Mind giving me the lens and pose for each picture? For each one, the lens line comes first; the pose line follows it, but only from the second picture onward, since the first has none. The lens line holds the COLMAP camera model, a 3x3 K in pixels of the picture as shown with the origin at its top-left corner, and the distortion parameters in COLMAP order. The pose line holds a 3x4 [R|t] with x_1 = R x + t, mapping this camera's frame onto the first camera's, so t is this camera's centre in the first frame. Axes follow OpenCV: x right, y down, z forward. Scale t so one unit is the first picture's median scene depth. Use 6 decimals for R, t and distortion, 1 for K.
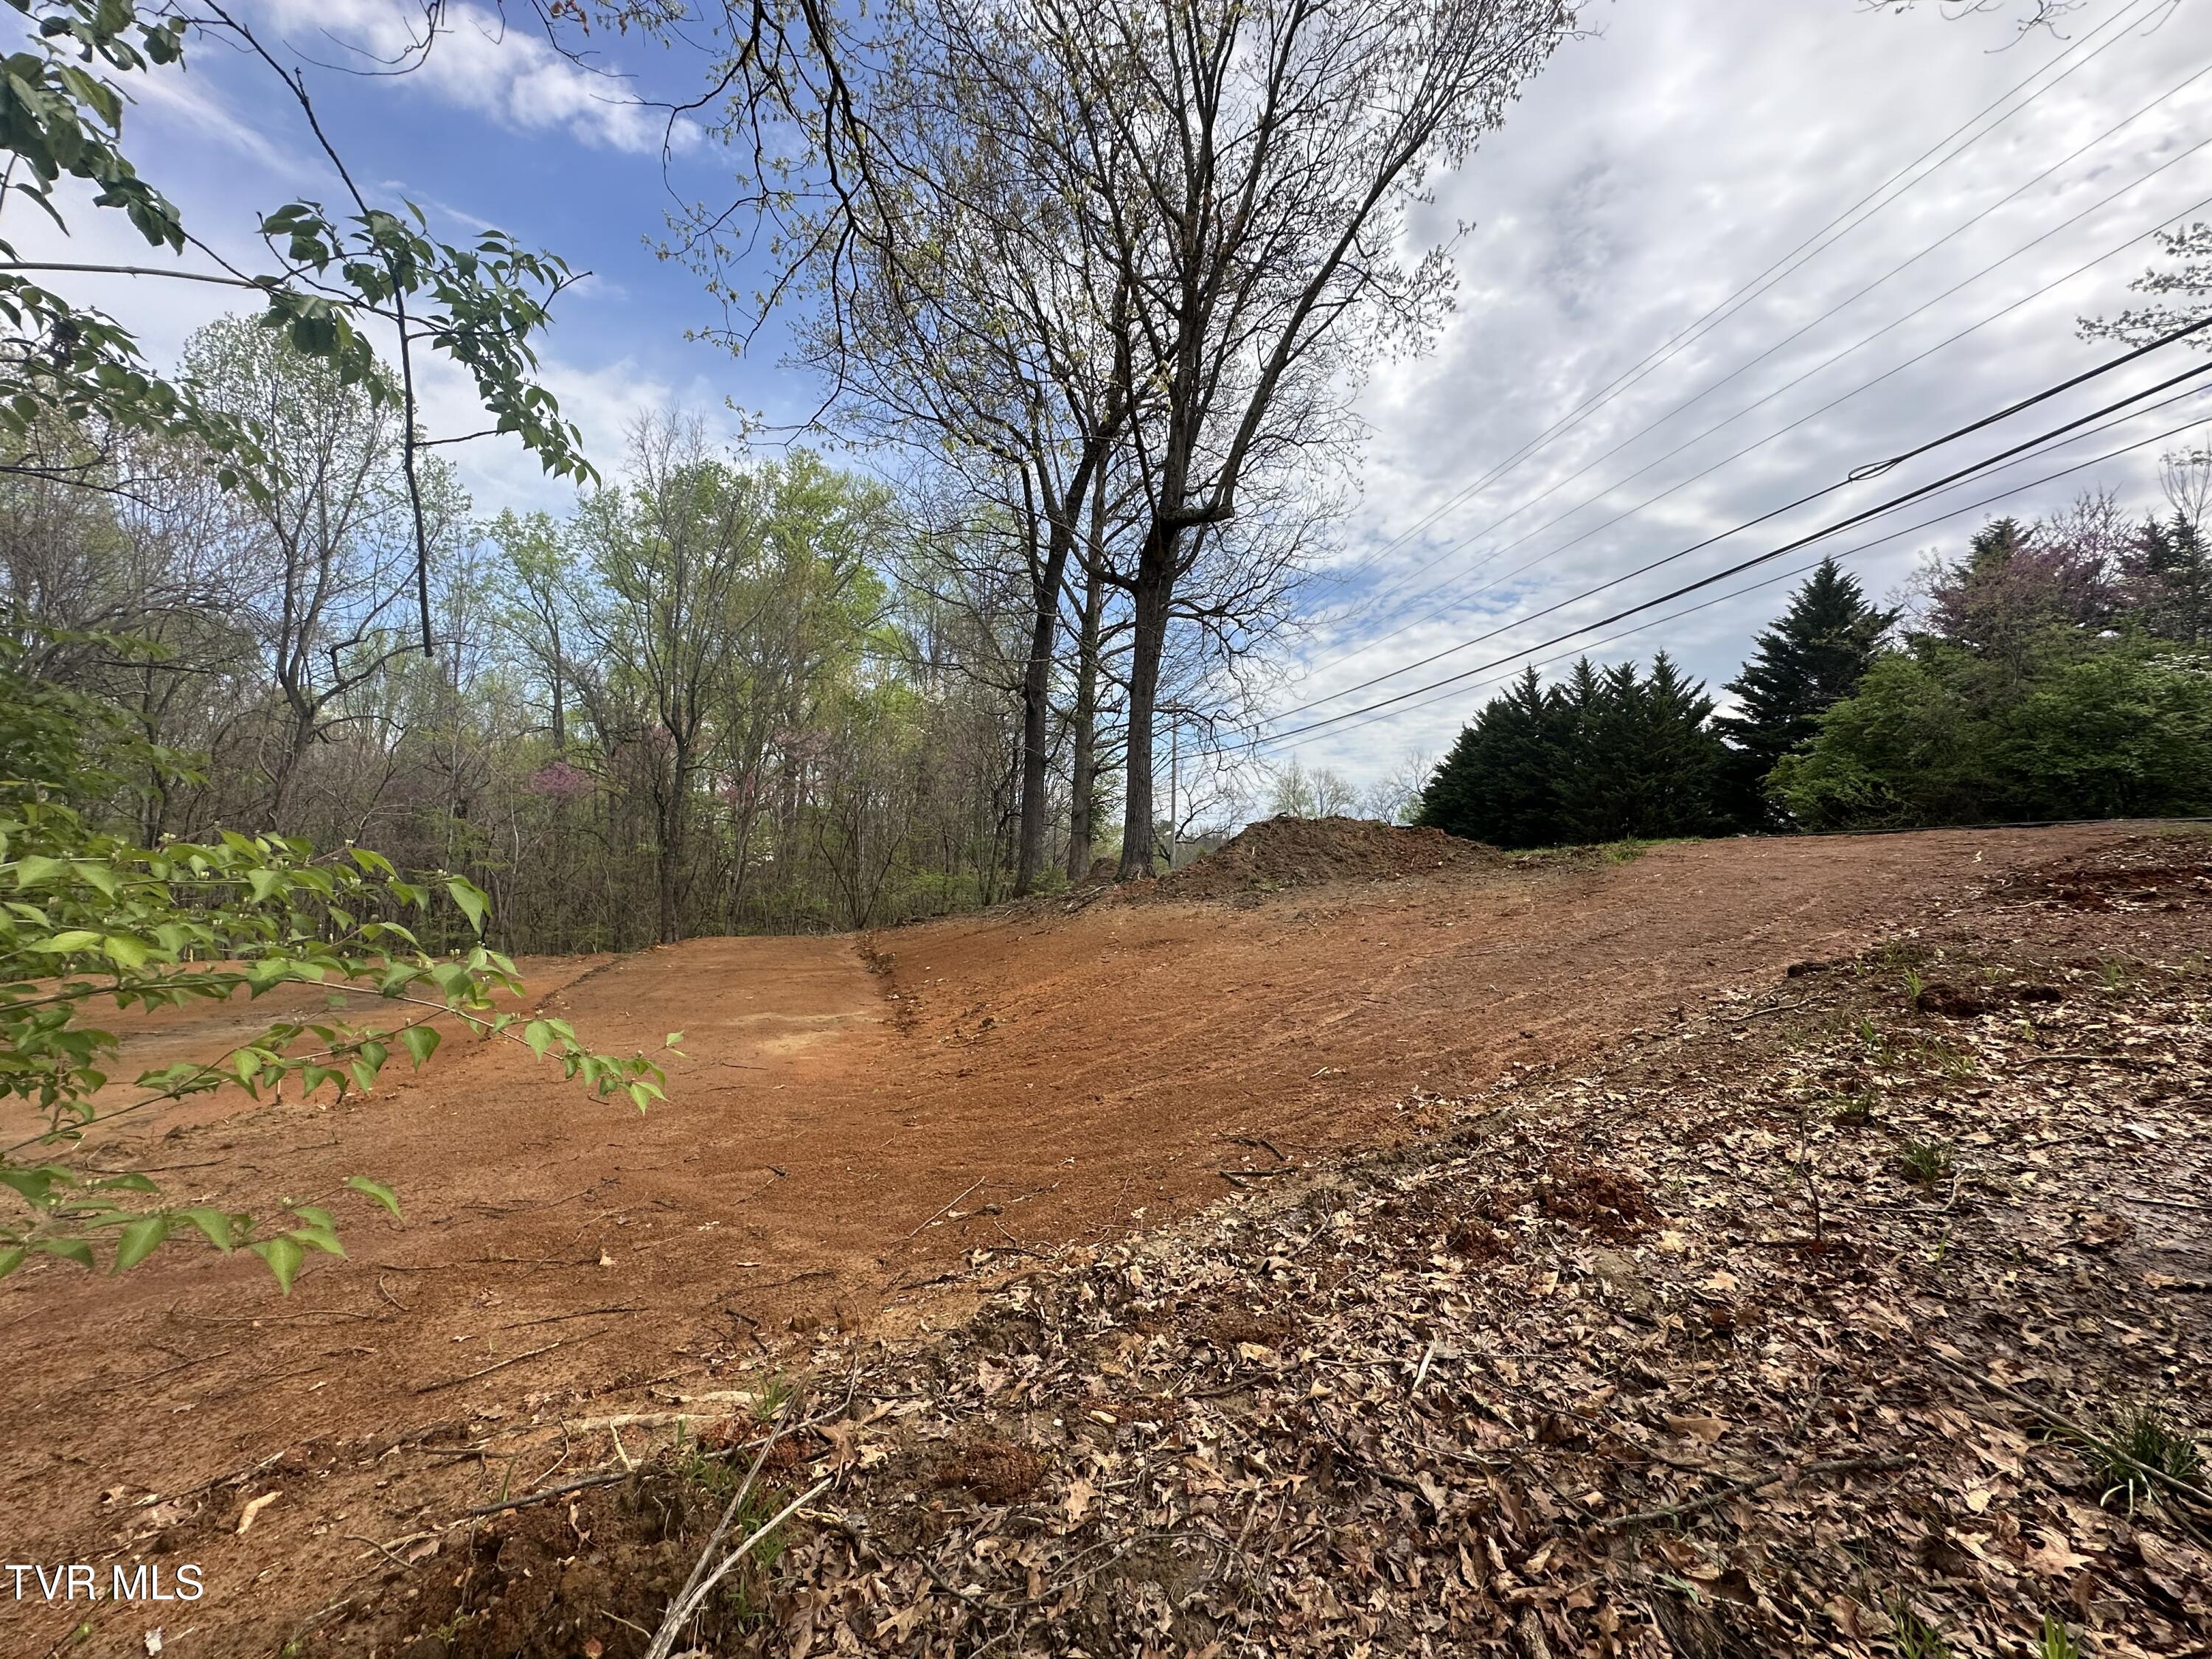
lens RADIAL K [[882.2, 0, 1109.3], [0, 882.2, 832.8], [0, 0, 1]] dist [-0.002651, 0.000433]
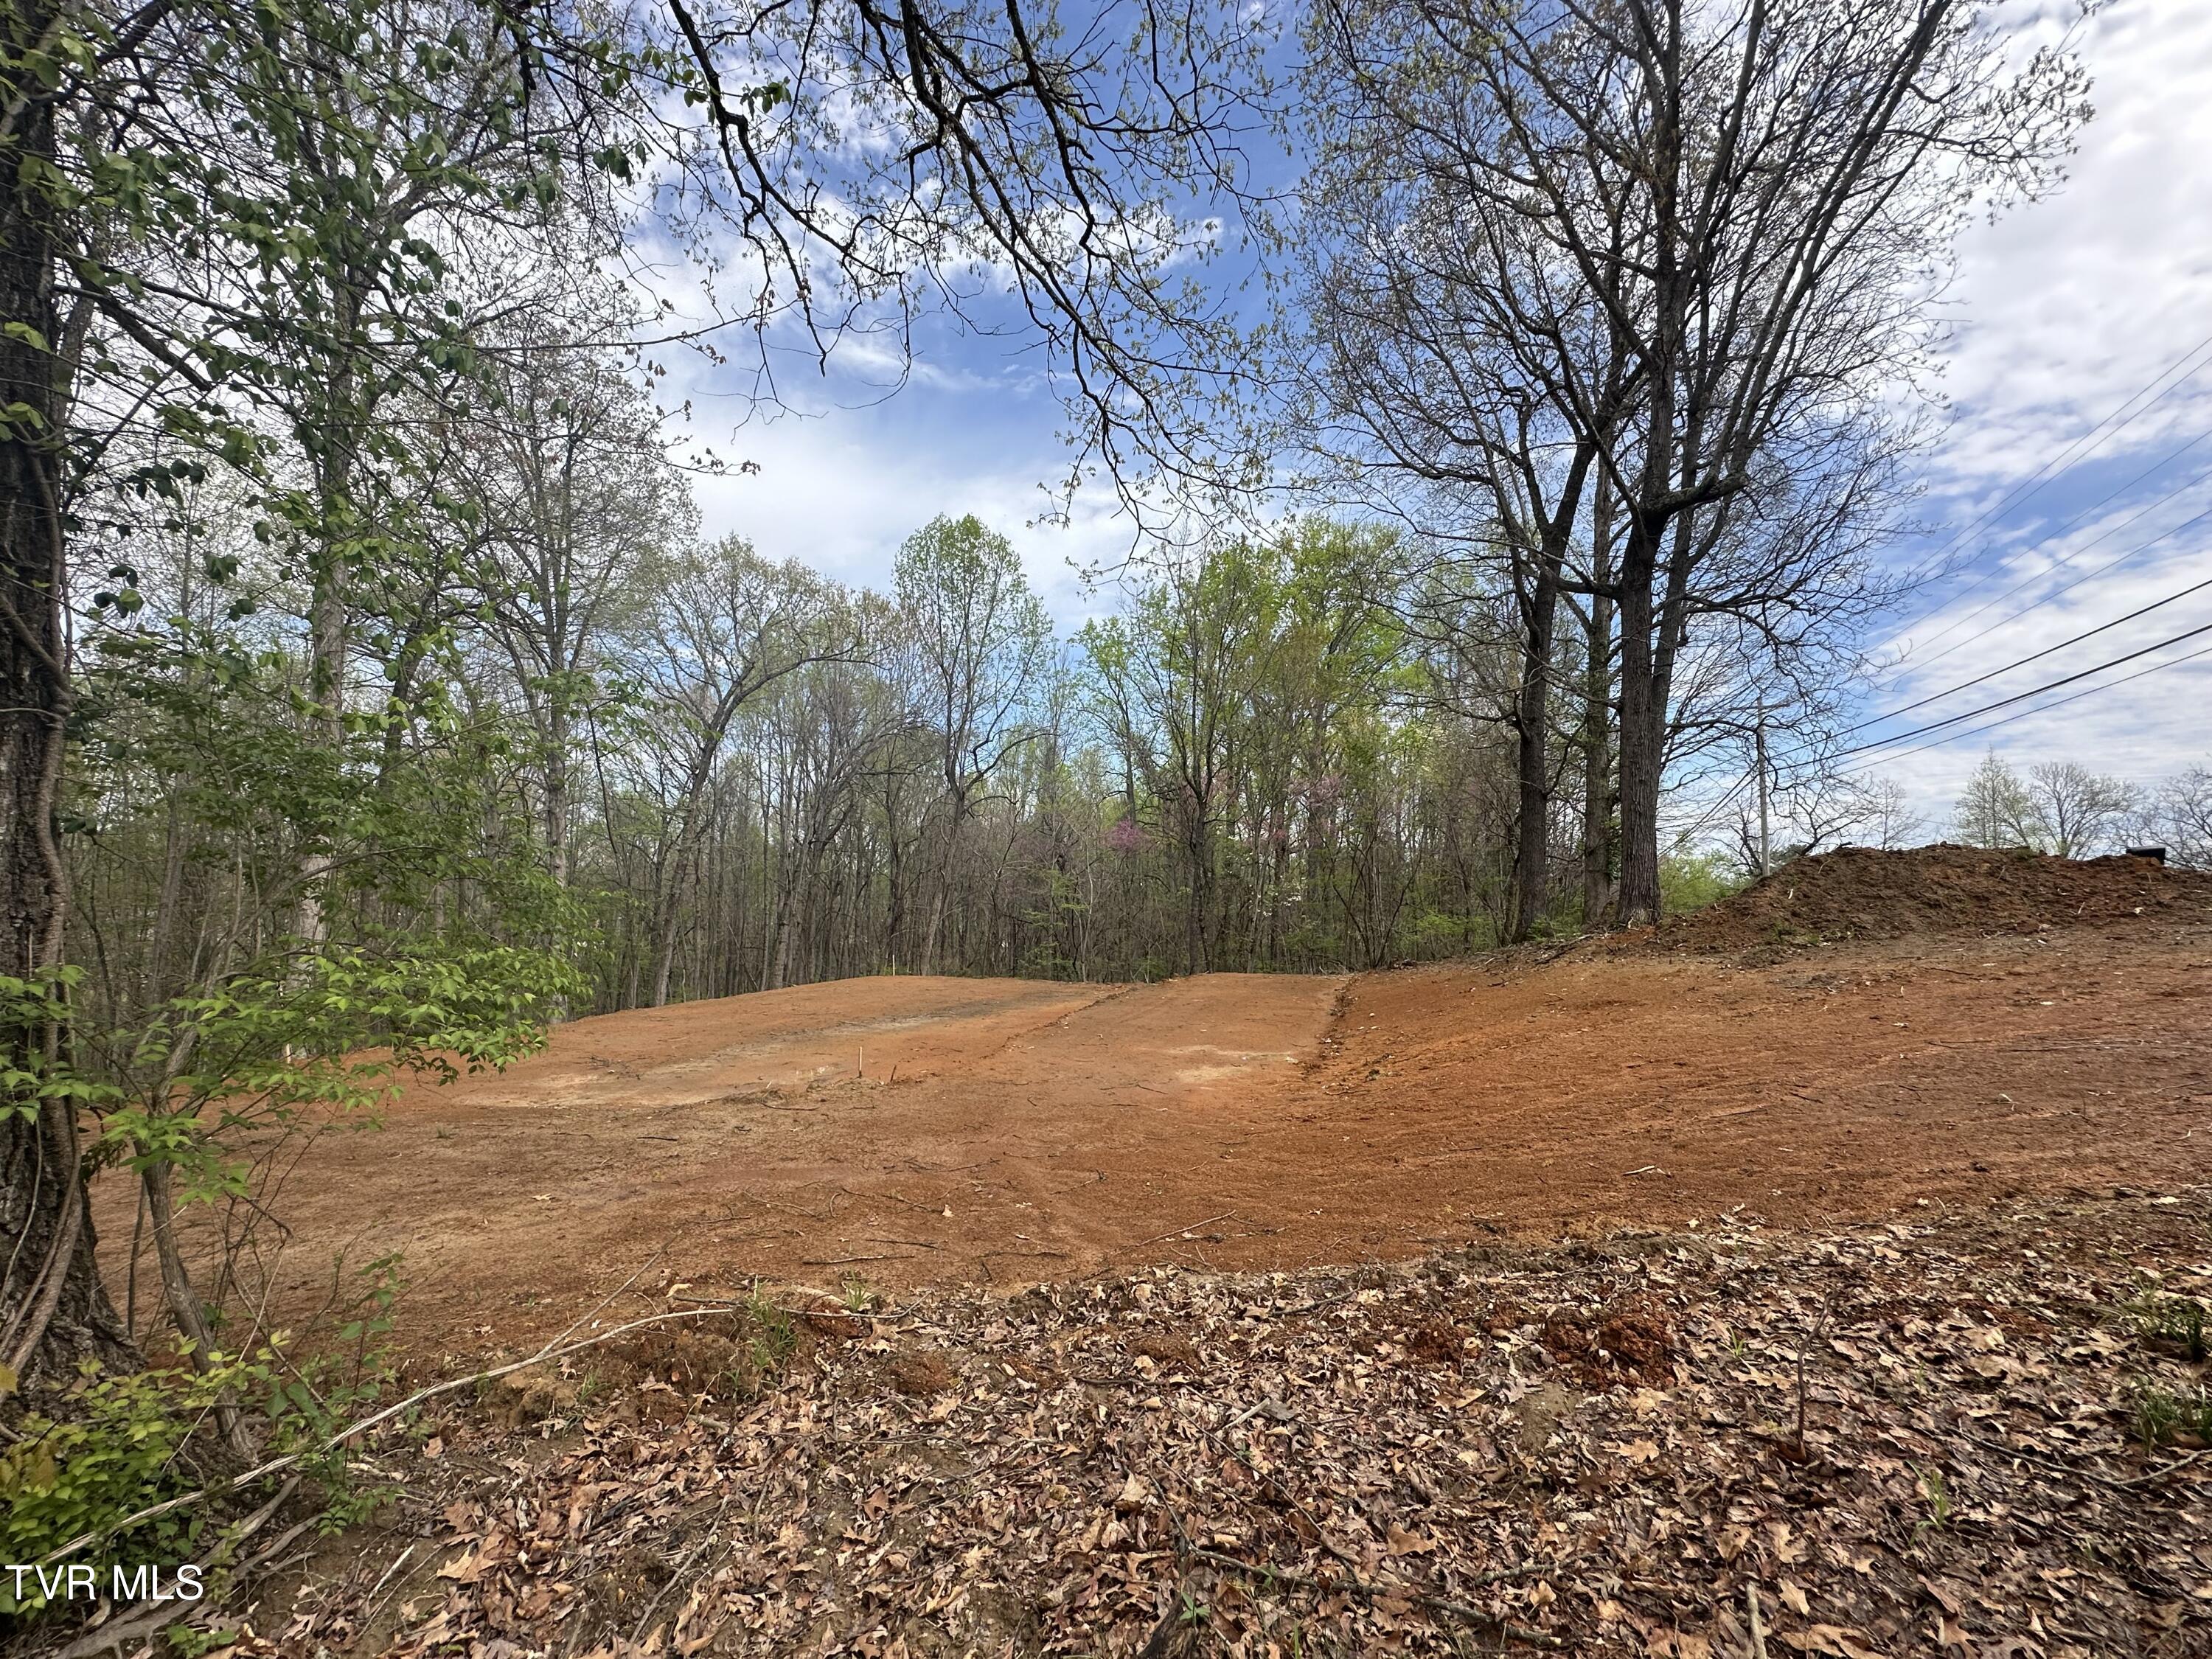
lens RADIAL K [[883.1, 0, 1113.4], [0, 883.1, 828.6], [0, 0, 1]] dist [-0.003340, -0.000062]
pose [[0.822377, -0.050107, -0.566732, 0.127464], [0.023764, 0.998270, -0.053776, -0.011234], [0.568446, 0.030757, 0.822145, -0.005029]]
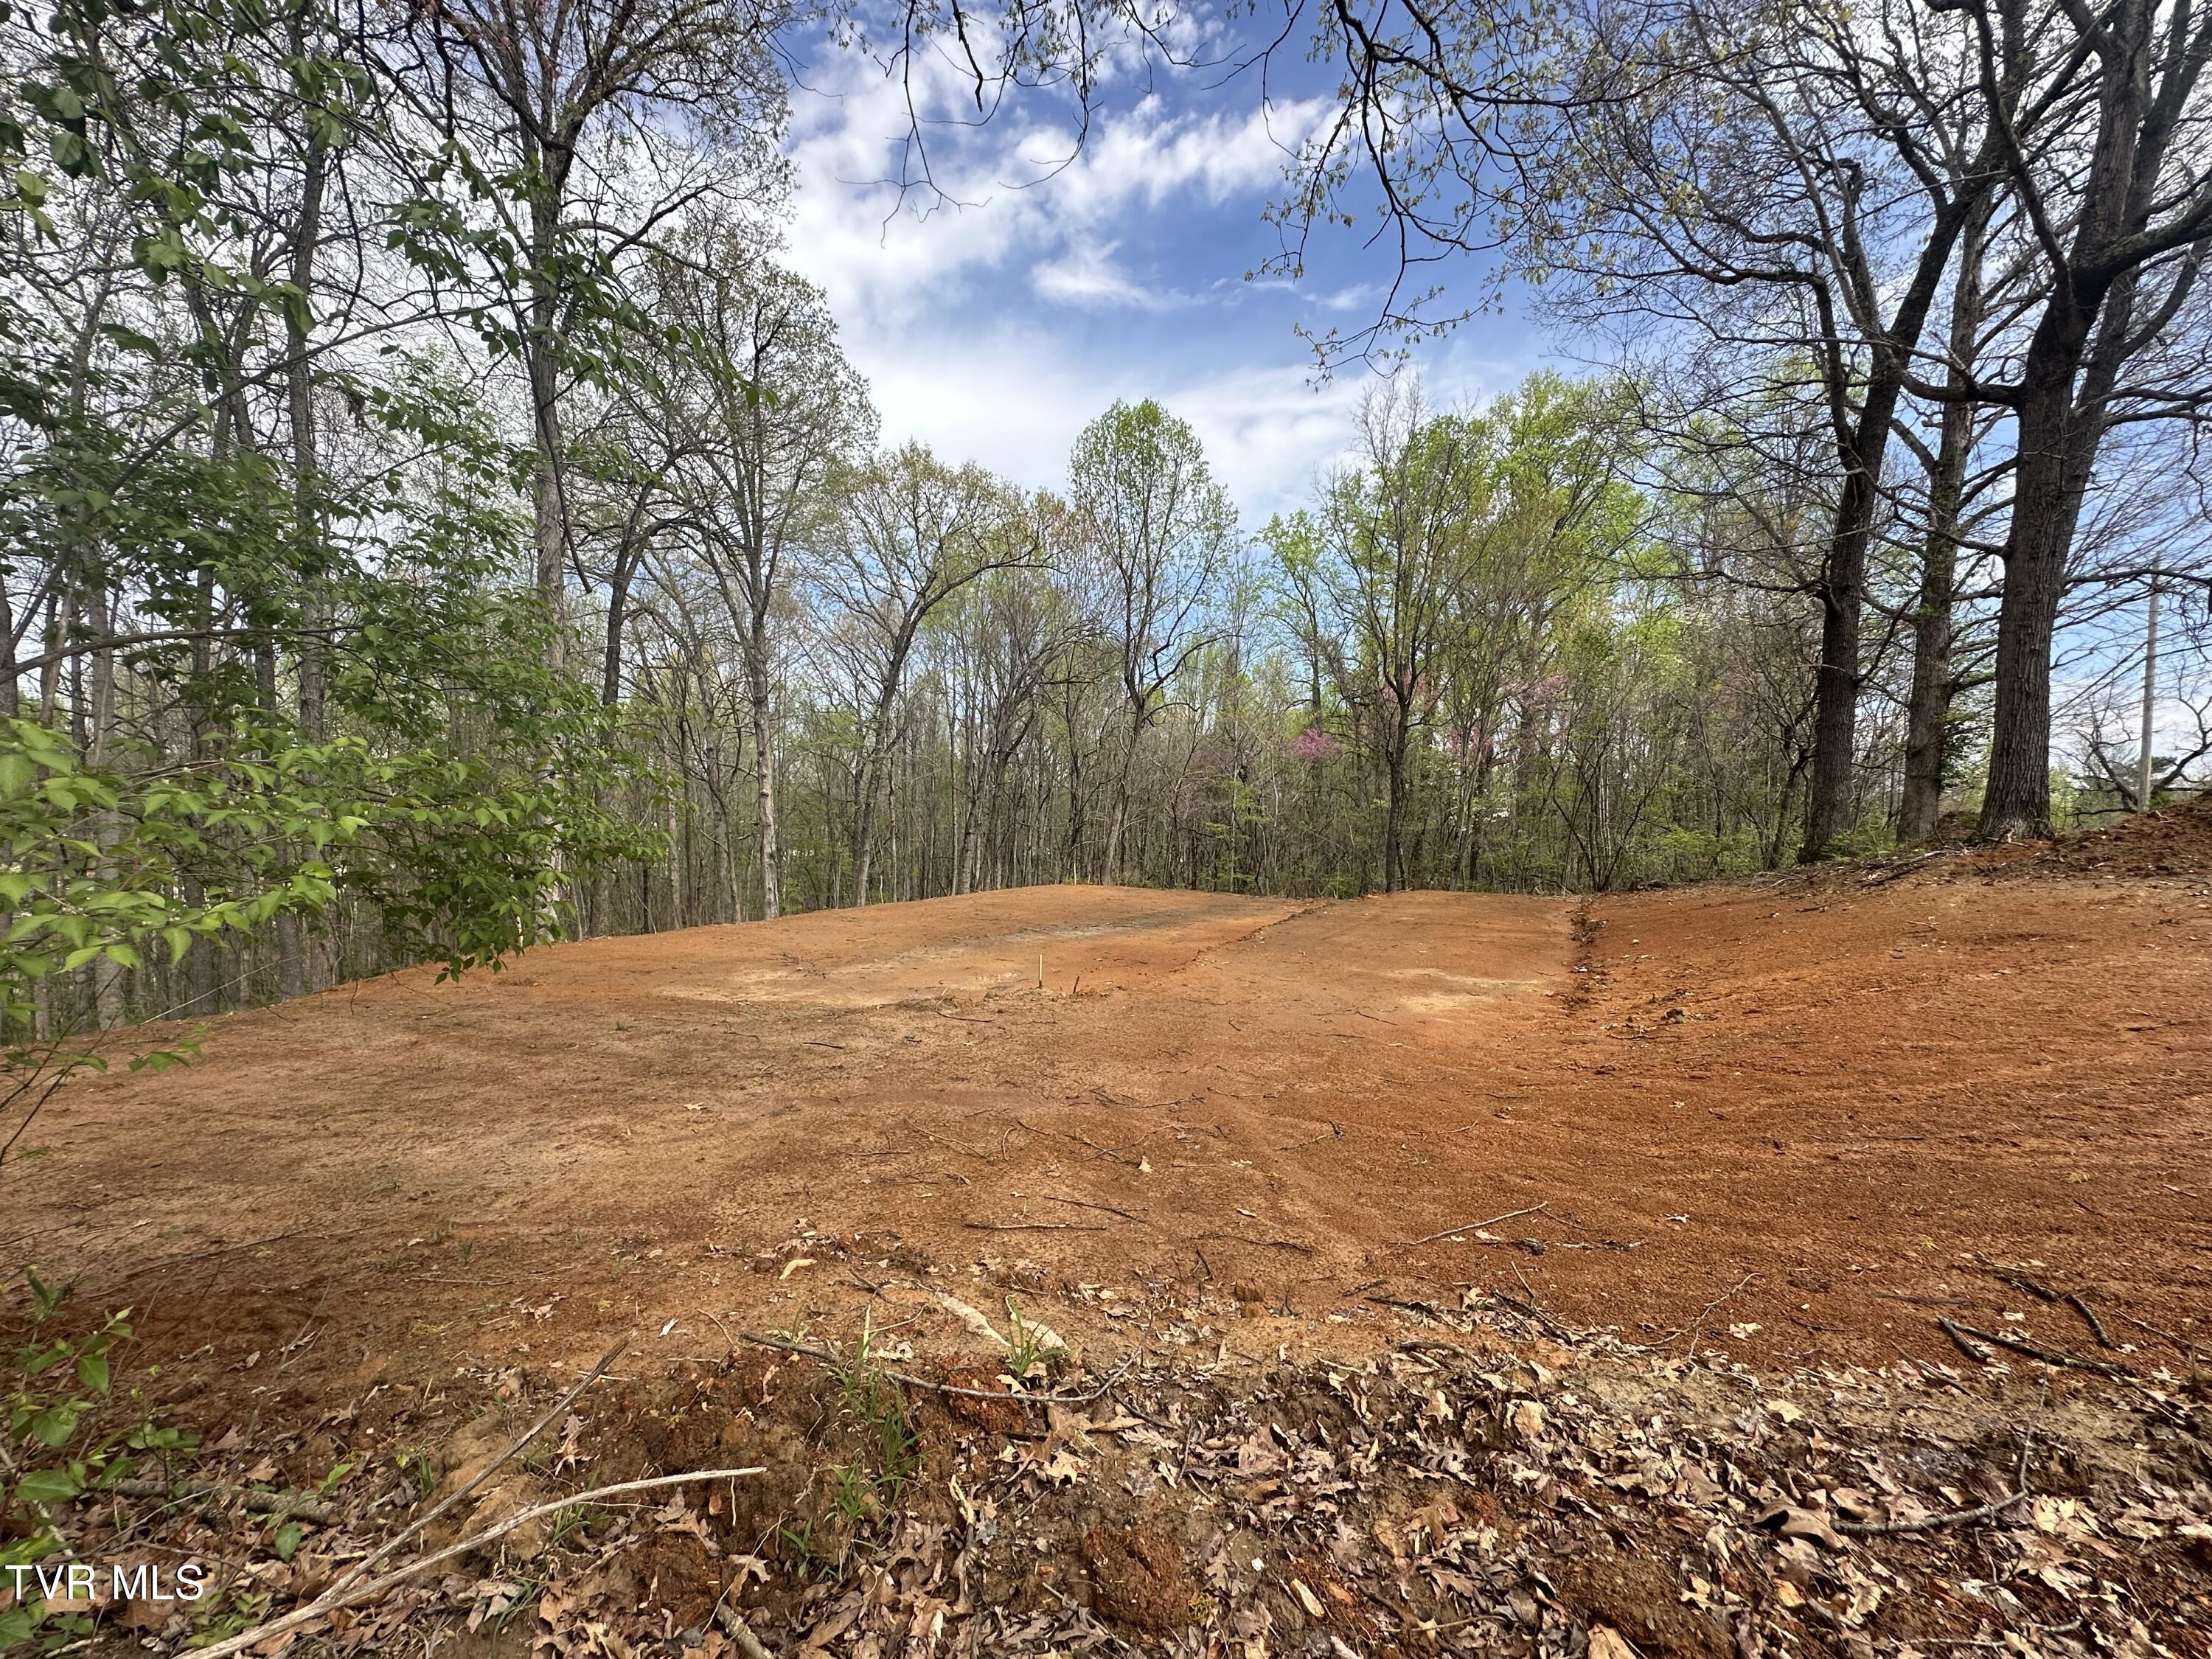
lens RADIAL K [[882.2, 0, 1109.3], [0, 882.2, 832.8], [0, 0, 1]] dist [-0.002651, 0.000433]
pose [[0.690495, 0.015448, -0.723173, 0.050380], [0.019697, 0.999000, 0.040147, 0.006903], [0.723069, -0.041965, 0.689500, 0.062331]]
